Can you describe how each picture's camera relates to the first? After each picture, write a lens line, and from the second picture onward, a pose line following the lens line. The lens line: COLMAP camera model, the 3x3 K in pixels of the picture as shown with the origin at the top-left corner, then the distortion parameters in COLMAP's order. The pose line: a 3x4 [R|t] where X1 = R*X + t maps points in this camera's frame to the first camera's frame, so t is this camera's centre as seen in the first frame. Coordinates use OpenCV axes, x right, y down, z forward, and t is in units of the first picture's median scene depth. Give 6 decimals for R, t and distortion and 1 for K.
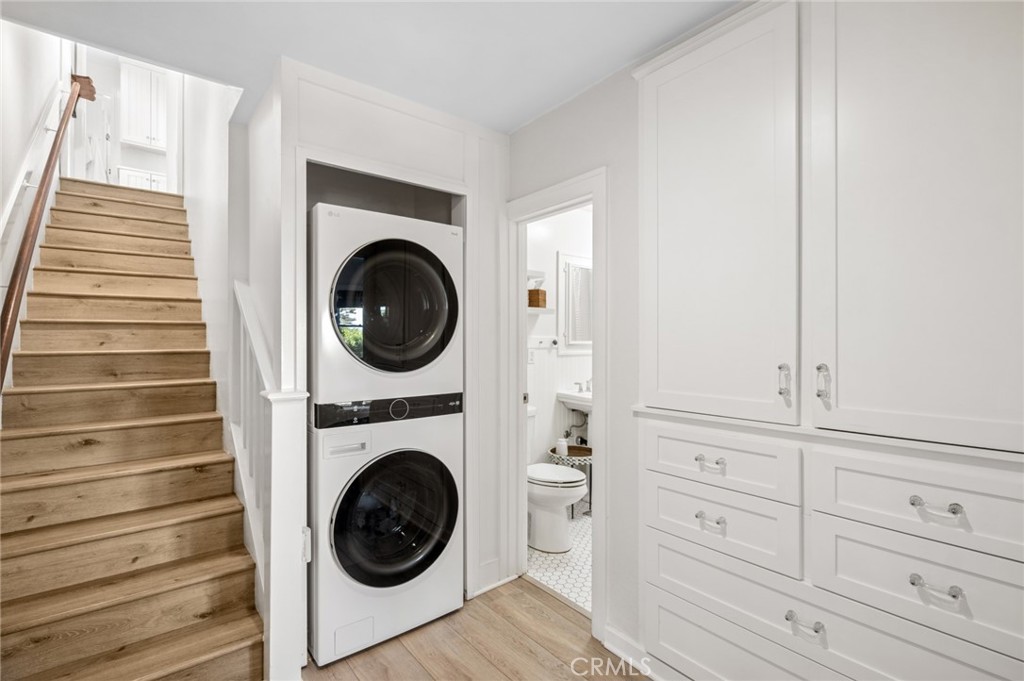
lens RADIAL K [[469.2, 0, 514.3], [0, 469.2, 338.4], [0, 0, 1]] dist [-0.002262, -0.000037]
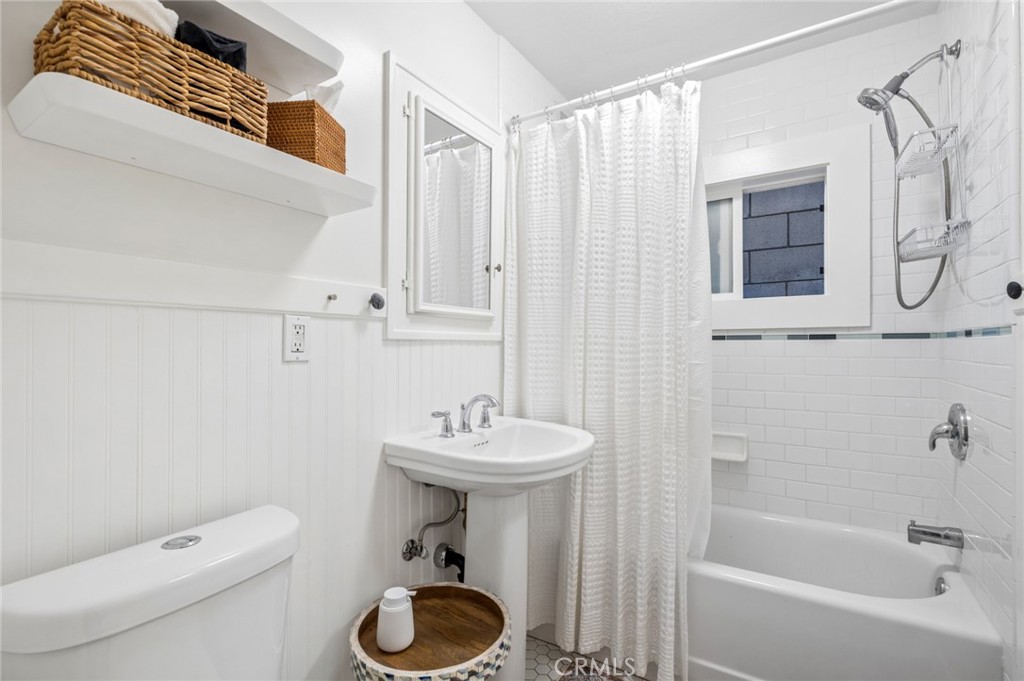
lens RADIAL K [[469.2, 0, 515.0], [0, 469.2, 342.6], [0, 0, 1]] dist [-0.002262, -0.000037]
pose [[0.943662, 0.002775, 0.330898, 0.066560], [-0.000495, 0.999976, -0.006973, 0.040809], [-0.330909, 0.006417, 0.943641, 0.620888]]
